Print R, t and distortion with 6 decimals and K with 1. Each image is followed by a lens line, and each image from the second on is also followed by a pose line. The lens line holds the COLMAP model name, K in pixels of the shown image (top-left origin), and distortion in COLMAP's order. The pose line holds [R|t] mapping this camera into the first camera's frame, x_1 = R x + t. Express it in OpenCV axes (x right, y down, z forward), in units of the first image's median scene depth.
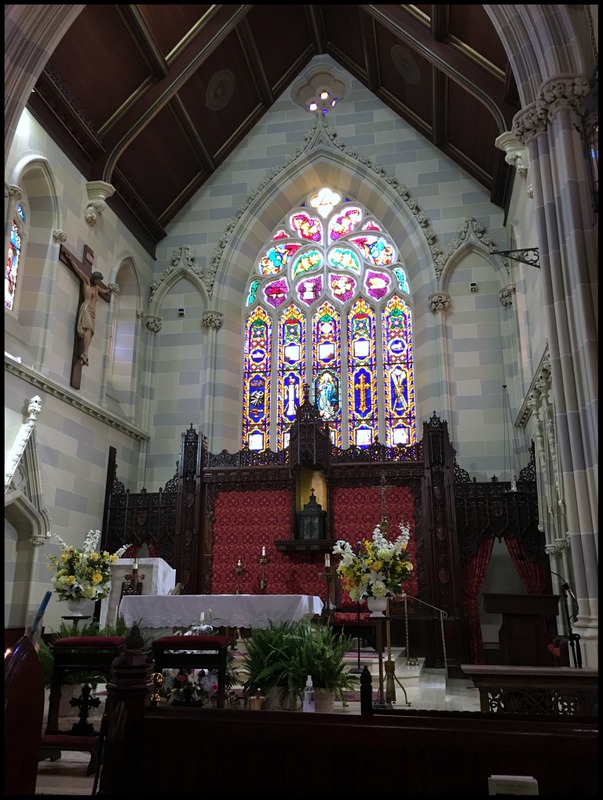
lens RADIAL K [[688.5, 0, 301.2], [0, 688.5, 399.8], [0, 0, 1]] dist [0.046258, -0.001219]
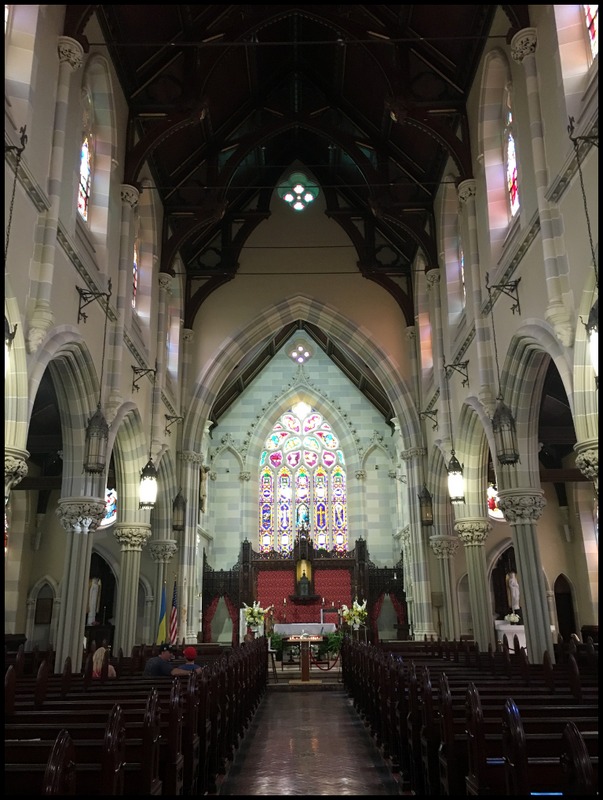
lens RADIAL K [[688.5, 0, 301.5], [0, 688.5, 401.4], [0, 0, 1]] dist [0.046258, -0.001219]
pose [[0.981564, 0.040844, 0.186718, -0.347377], [-0.038861, 0.999143, -0.014271, -0.306375], [-0.187140, 0.006752, 0.982310, -0.938920]]
